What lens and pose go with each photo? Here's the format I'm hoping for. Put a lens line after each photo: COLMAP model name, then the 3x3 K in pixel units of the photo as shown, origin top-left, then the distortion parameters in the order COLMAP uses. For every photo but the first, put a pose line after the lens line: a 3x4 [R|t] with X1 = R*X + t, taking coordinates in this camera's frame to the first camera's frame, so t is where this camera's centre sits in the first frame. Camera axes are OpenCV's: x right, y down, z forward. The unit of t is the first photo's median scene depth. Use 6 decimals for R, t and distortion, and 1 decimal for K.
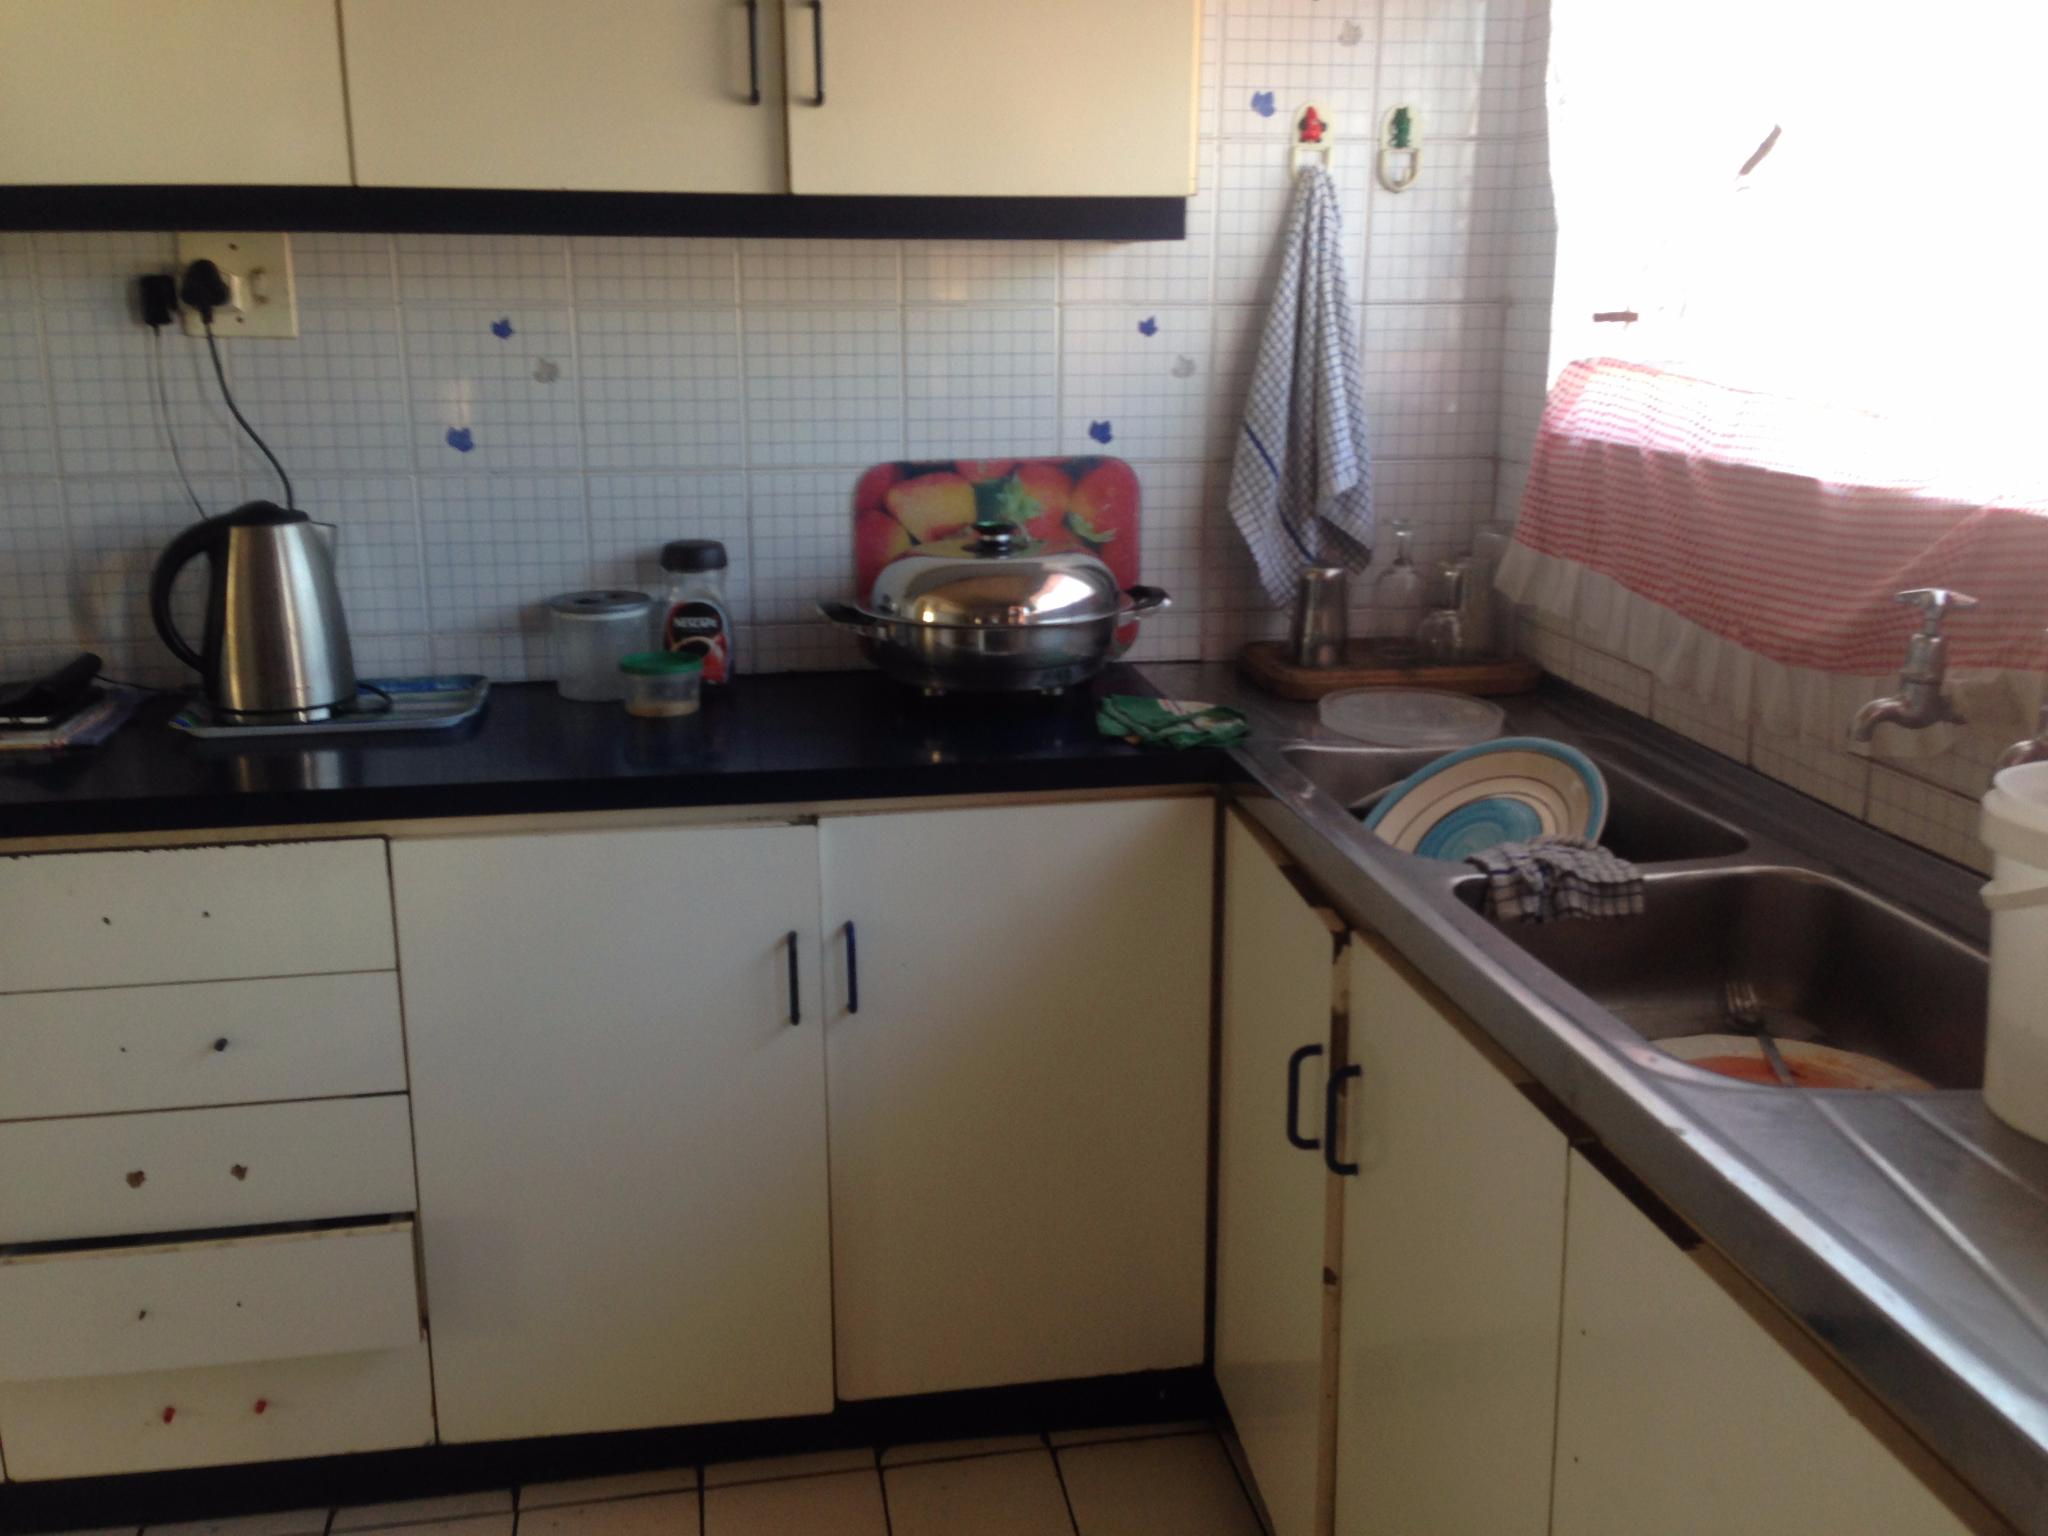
lens RADIAL K [[1866.0, 0, 1033.0], [0, 1866.0, 774.4], [0, 0, 1]] dist [0.104511, -0.146497]
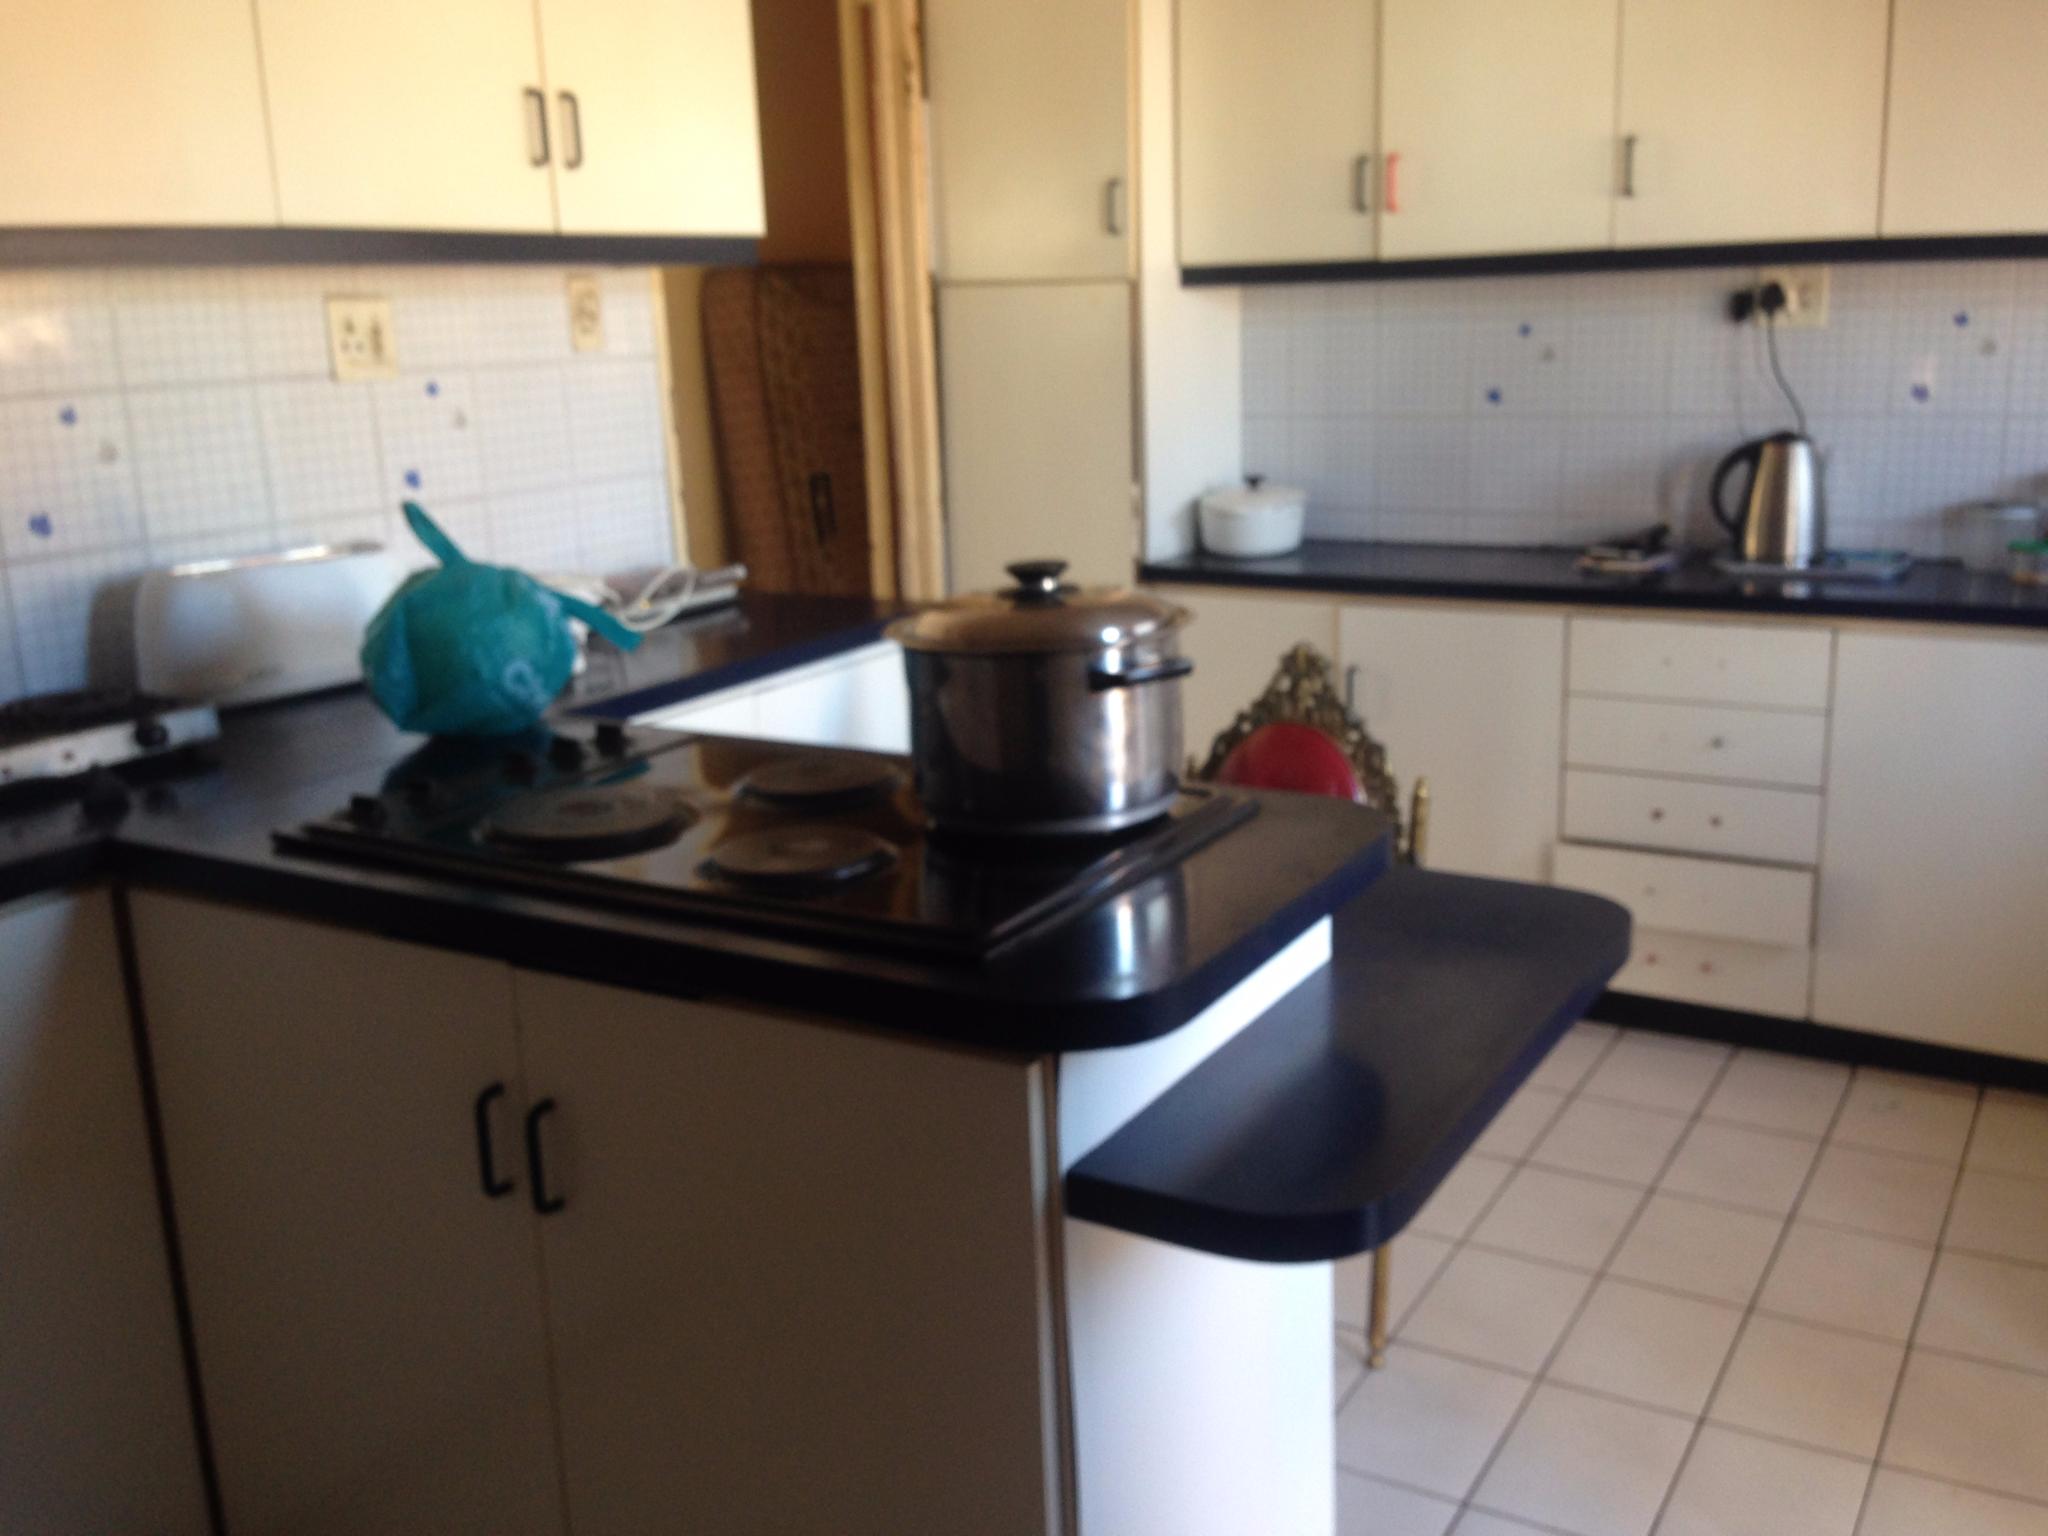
lens RADIAL K [[1923.6, 0, 1024.0], [0, 1923.6, 768.0], [0, 0, 1]] dist [0.069811, -0.163094]
pose [[0.750447, 0.133046, -0.647401, 0.196176], [-0.137368, 0.989537, 0.044124, 0.145792], [0.646497, 0.055820, 0.760871, -0.610471]]
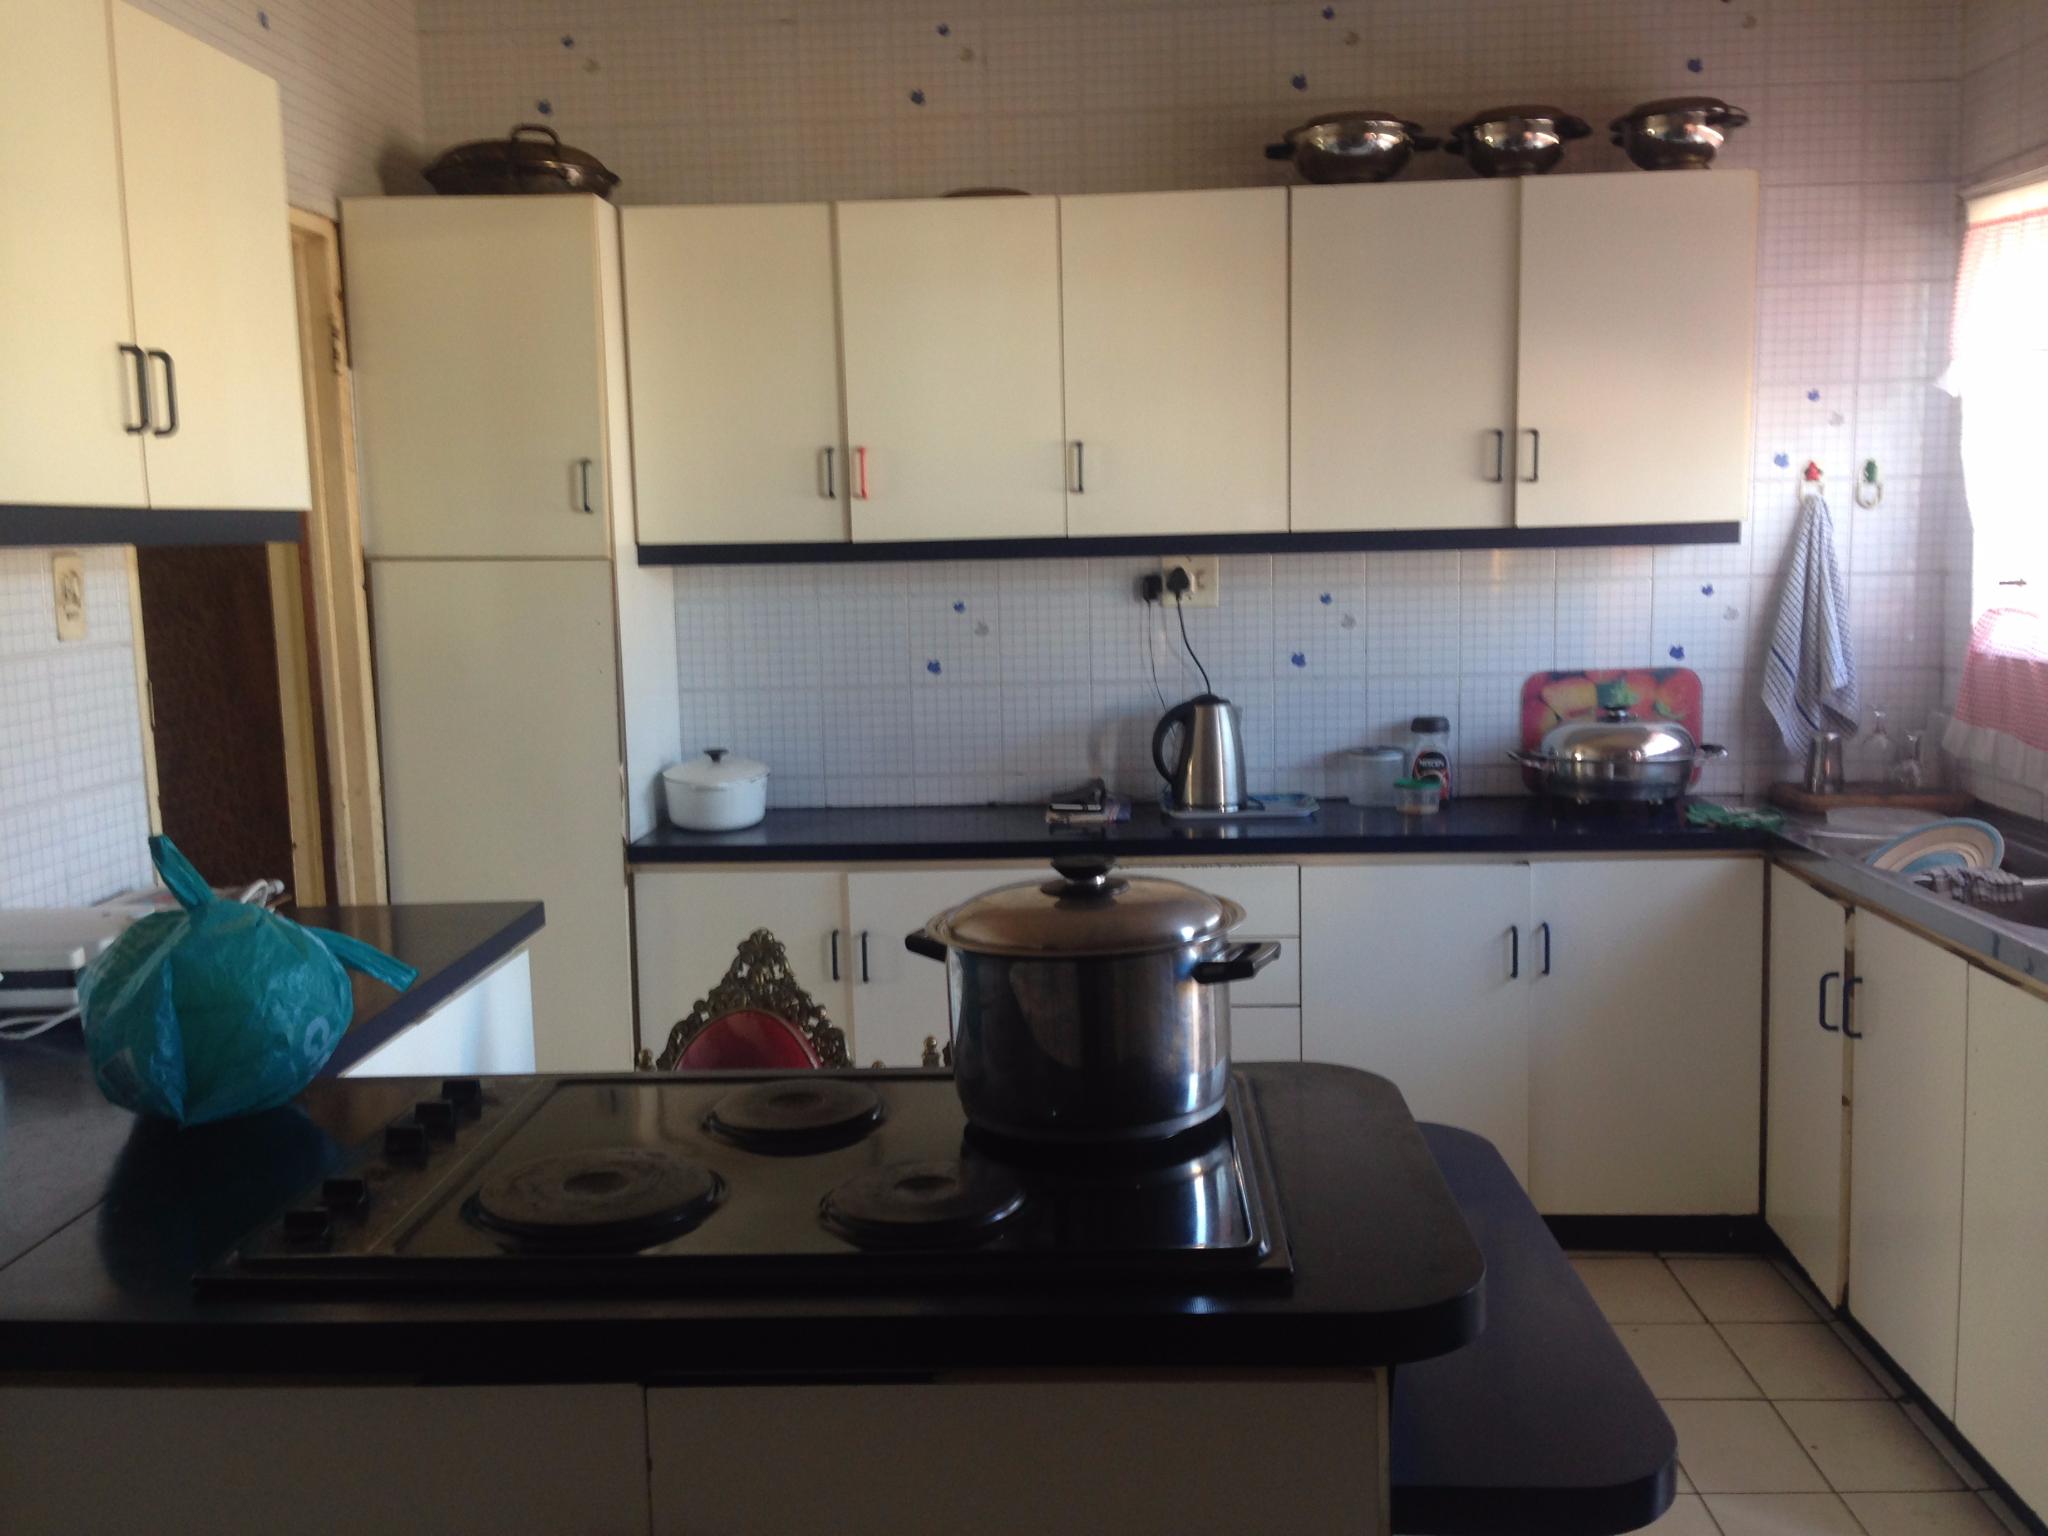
lens RADIAL K [[1890.2, 0, 1029.2], [0, 1890.2, 750.4], [0, 0, 1]] dist [0.094520, -0.156955]
pose [[0.975024, 0.005932, -0.222019, -0.151763], [-0.036810, 0.990134, -0.135201, 0.155011], [0.219027, 0.139997, 0.965623, -0.755852]]
